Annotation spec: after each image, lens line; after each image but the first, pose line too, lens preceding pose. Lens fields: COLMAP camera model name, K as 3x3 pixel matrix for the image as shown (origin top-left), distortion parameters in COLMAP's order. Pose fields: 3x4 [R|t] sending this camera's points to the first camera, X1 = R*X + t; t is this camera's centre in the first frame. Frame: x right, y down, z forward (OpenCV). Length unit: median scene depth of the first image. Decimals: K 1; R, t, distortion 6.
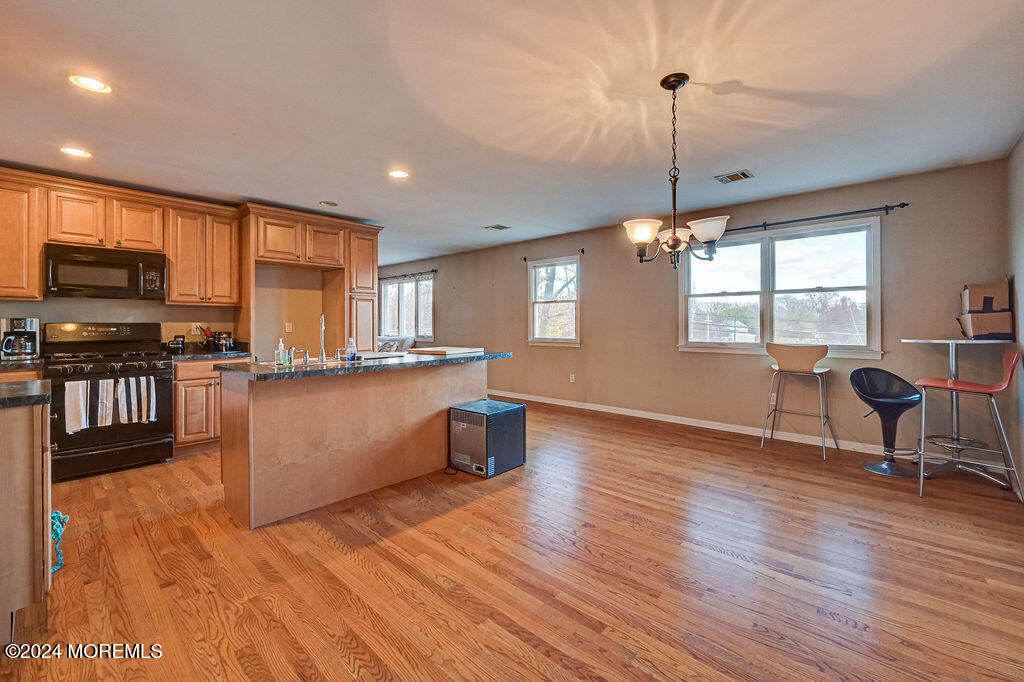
lens RADIAL K [[426.6, 0, 508.9], [0, 426.6, 324.3], [0, 0, 1]] dist [0.001271, 0.000290]
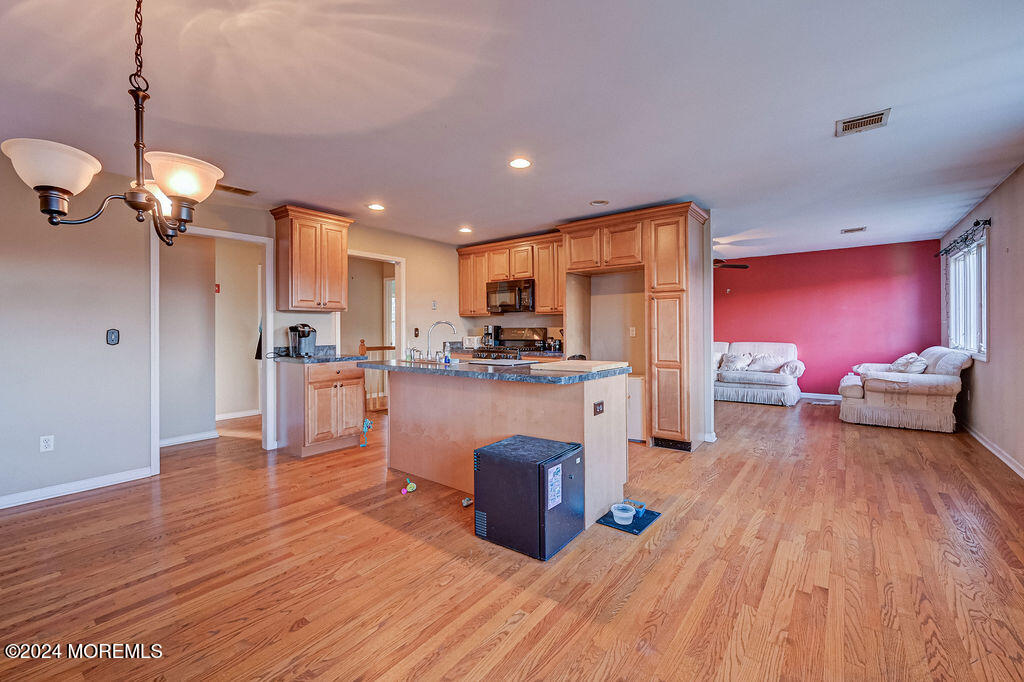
lens RADIAL K [[426.6, 0, 517.8], [0, 426.6, 328.4], [0, 0, 1]] dist [0.001271, 0.000290]
pose [[0.087409, 0.002771, -0.996169, 0.614445], [0.002745, 0.999992, 0.003023, -0.006252], [0.996169, -0.002999, 0.087400, 0.877641]]
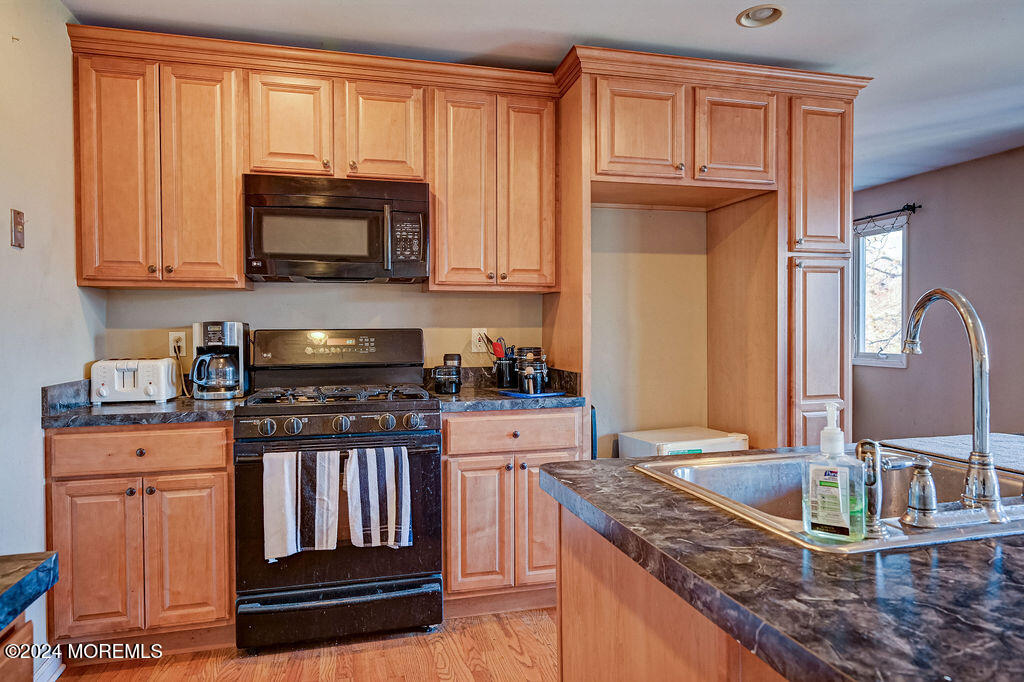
lens RADIAL K [[645.3, 0, 513.6], [0, 645.3, 333.5], [0, 0, 1]] dist [0.004305, 0.003025]
pose [[0.844728, 0.000501, -0.535196, -0.355552], [0.003636, 0.999971, 0.006676, -0.003082], [0.535184, -0.007586, 0.844701, 0.463846]]
